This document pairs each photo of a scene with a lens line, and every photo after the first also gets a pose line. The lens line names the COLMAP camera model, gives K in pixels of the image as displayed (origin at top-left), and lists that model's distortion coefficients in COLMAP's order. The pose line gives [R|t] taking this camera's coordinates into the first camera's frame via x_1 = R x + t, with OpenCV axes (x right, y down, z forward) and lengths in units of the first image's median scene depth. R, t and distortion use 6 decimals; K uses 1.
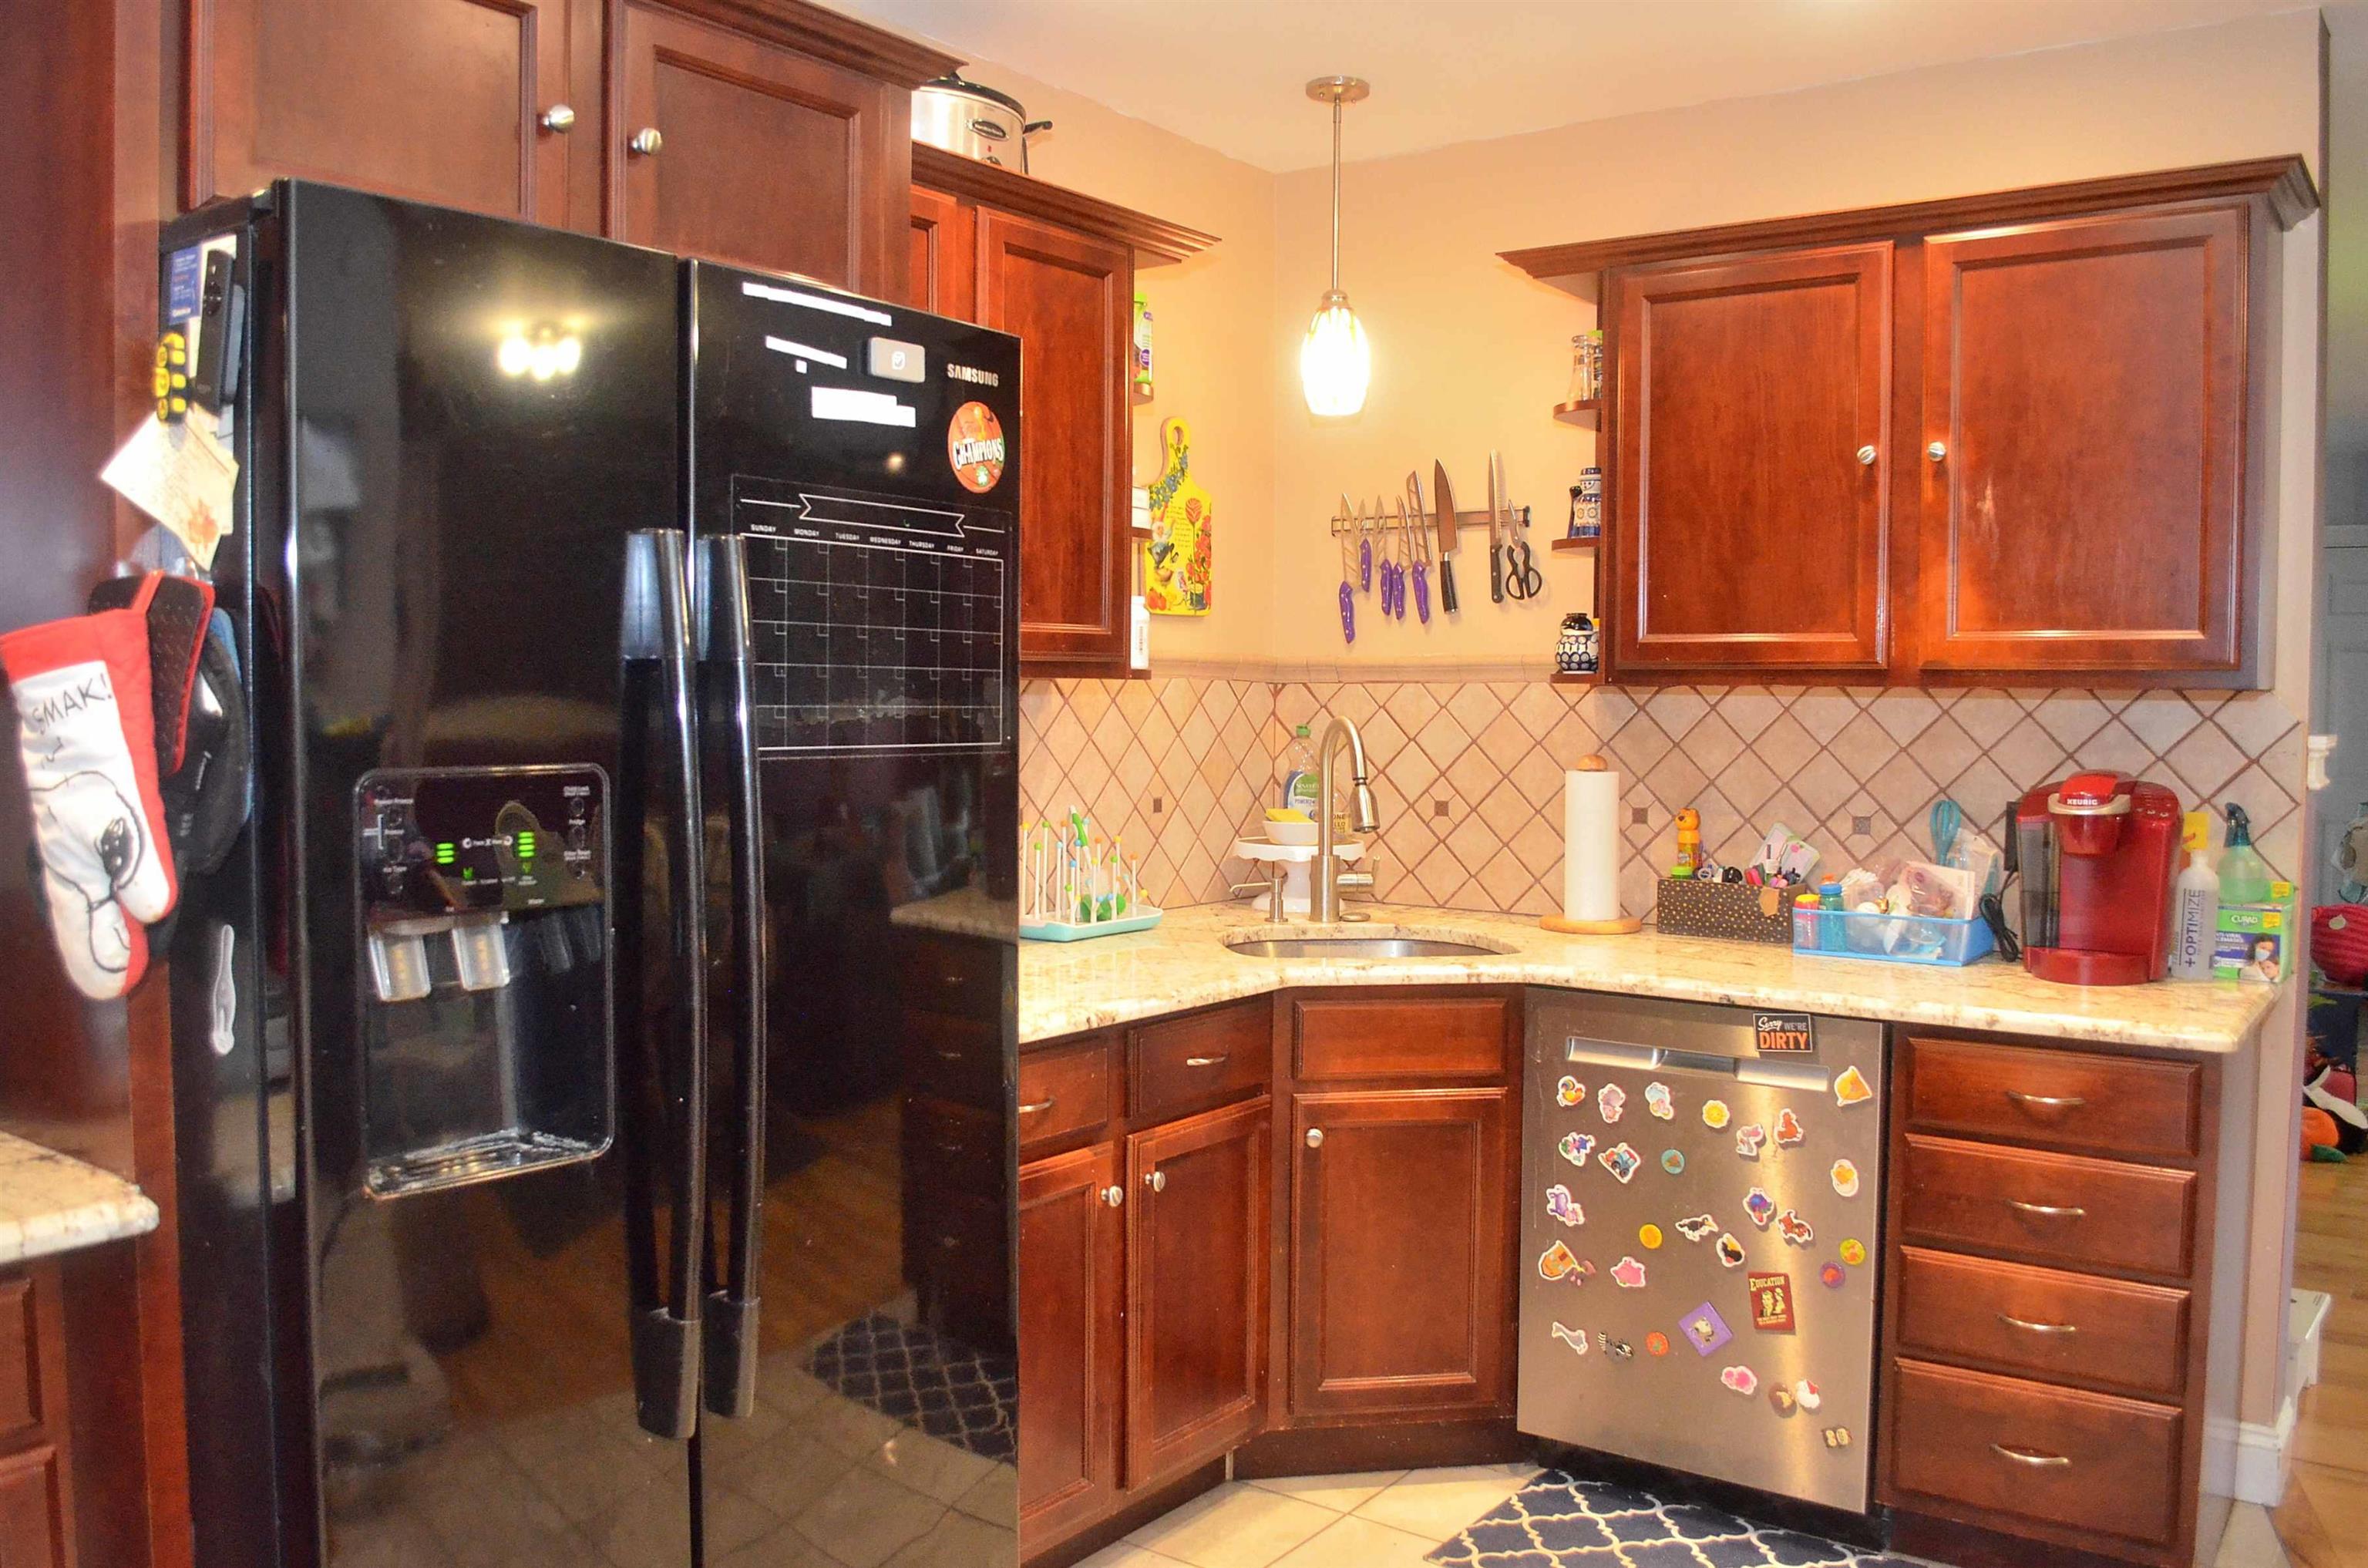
lens RADIAL K [[1930.4, 0, 1184.0], [0, 1930.4, 784.0], [0, 0, 1]] dist [-0.063492, 0.000193]
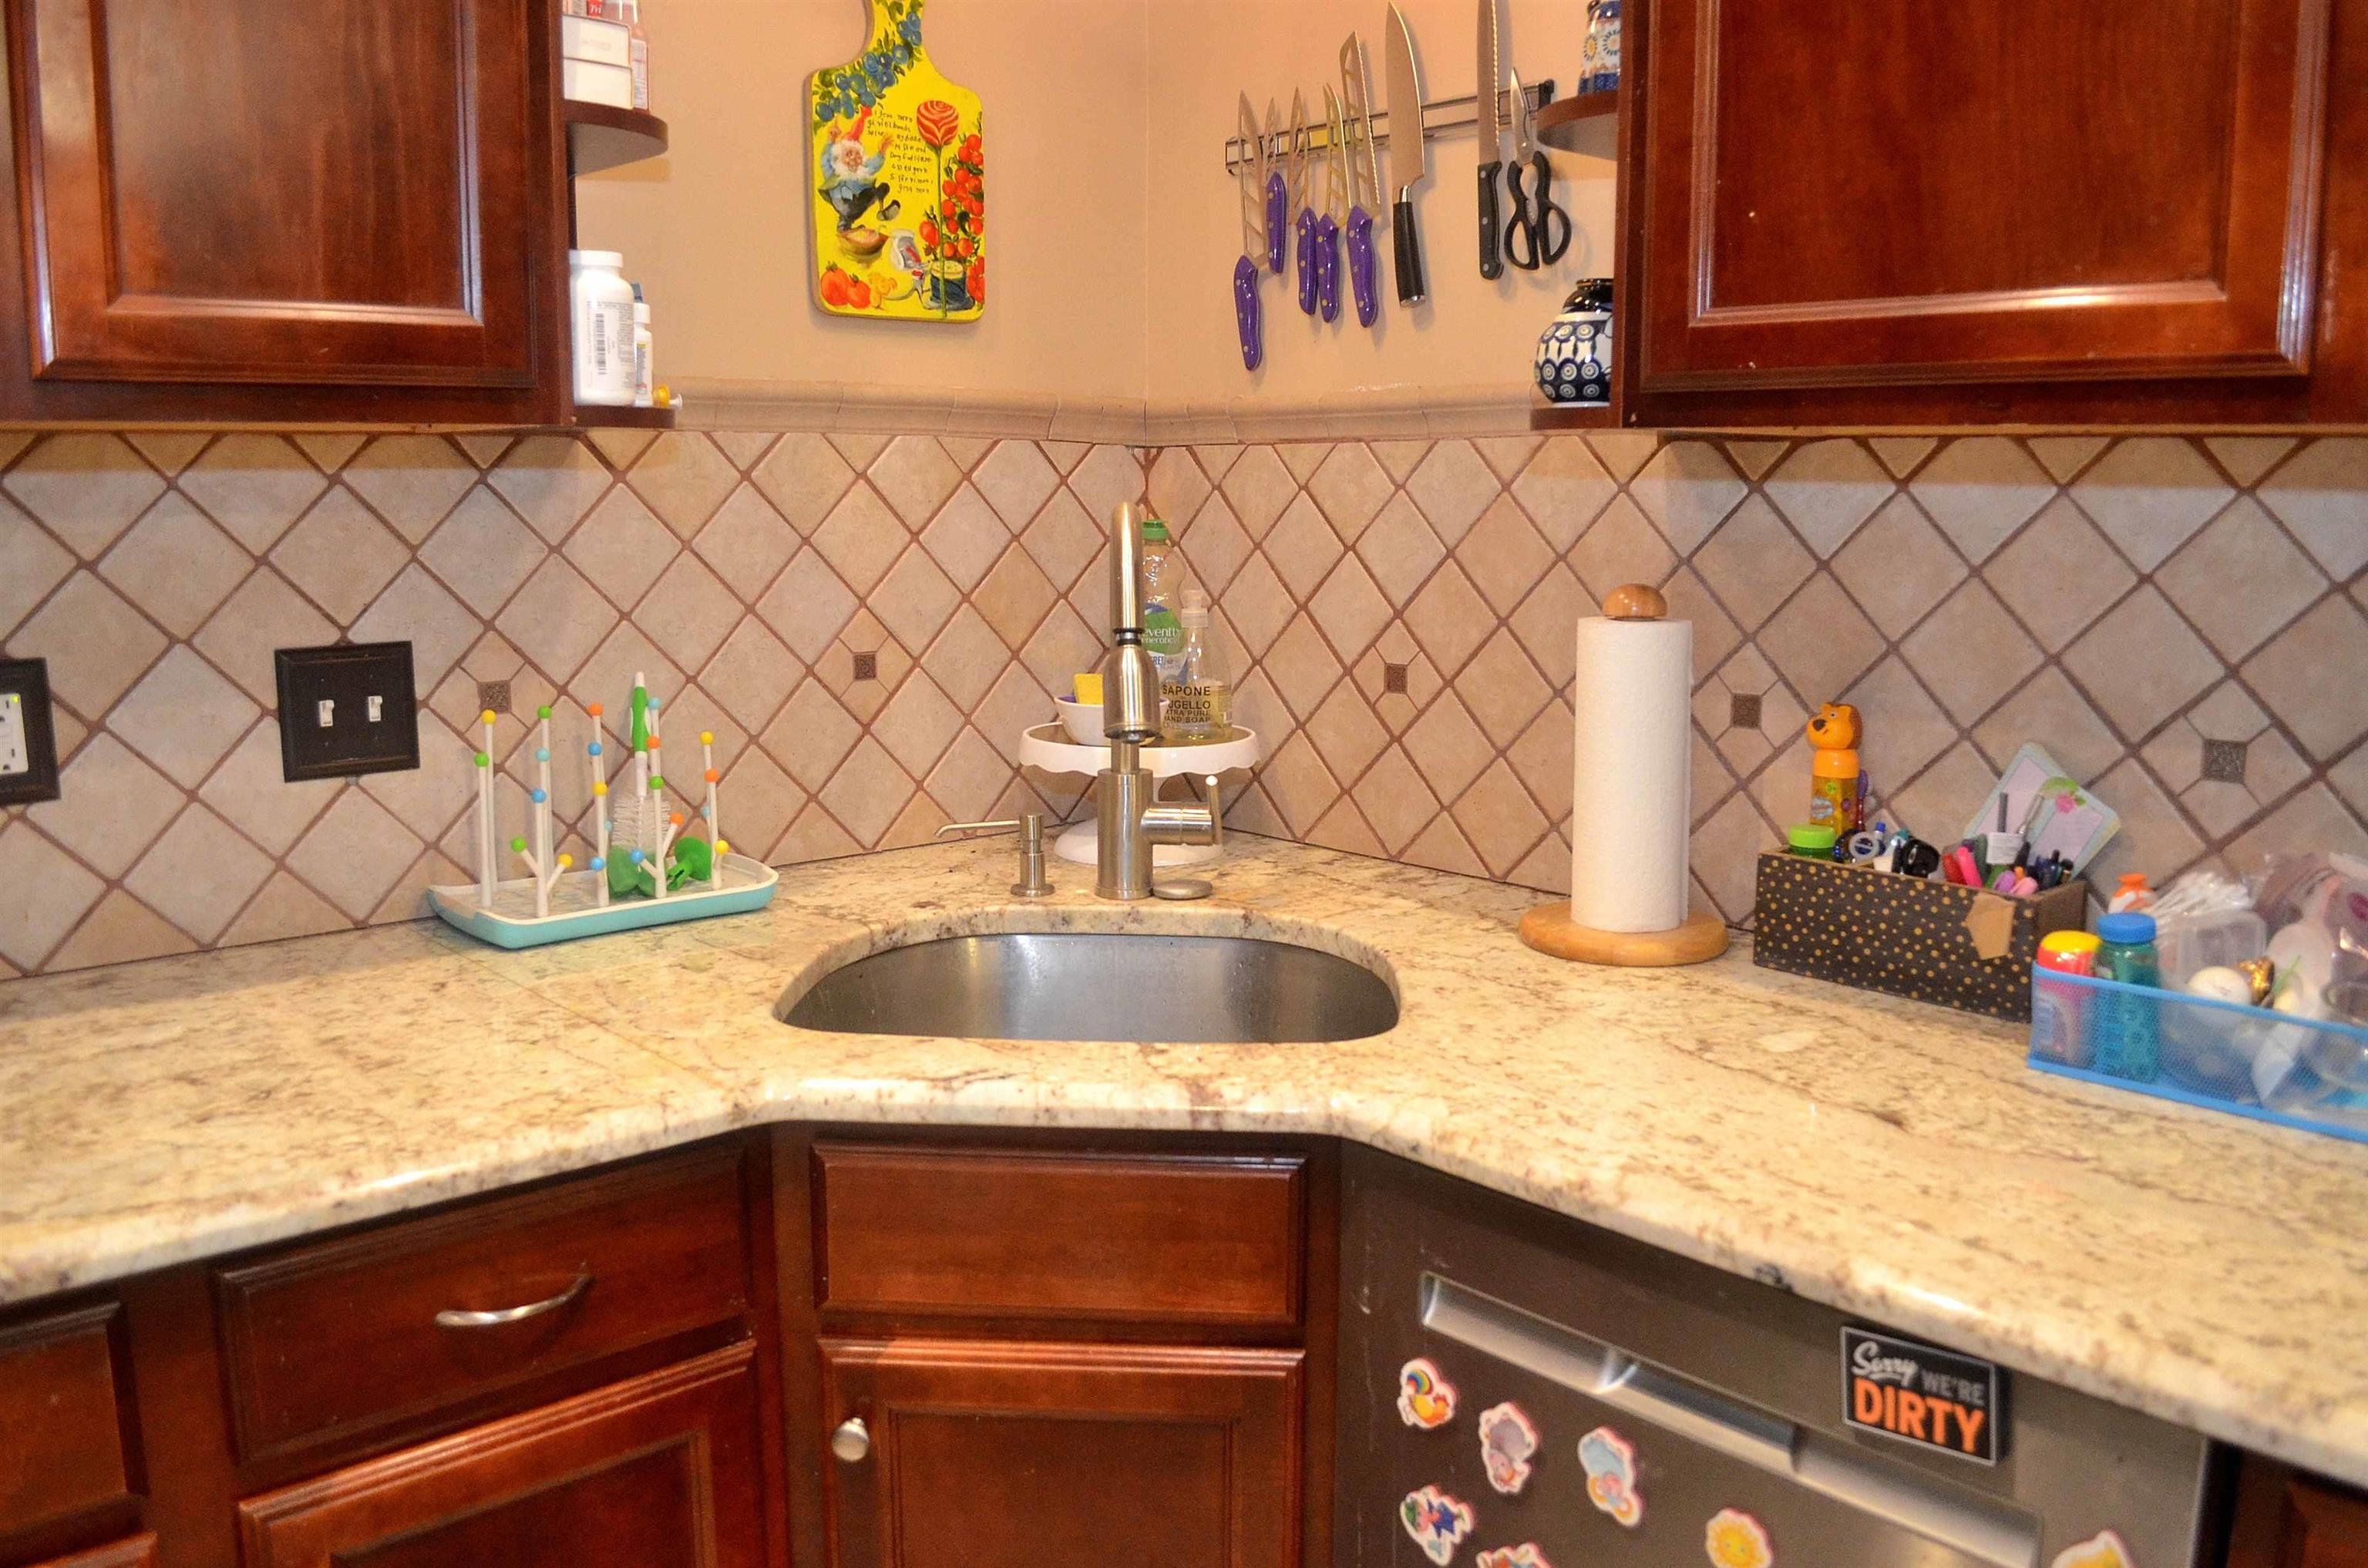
lens RADIAL K [[1864.7, 0, 1184.0], [0, 1864.7, 784.0], [0, 0, 1]] dist [-0.071561, -0.002632]
pose [[0.979824, 0.029083, -0.197735, 0.196843], [-0.007165, 0.993831, 0.110670, -0.016403], [0.199733, -0.107020, 0.973988, 0.529936]]
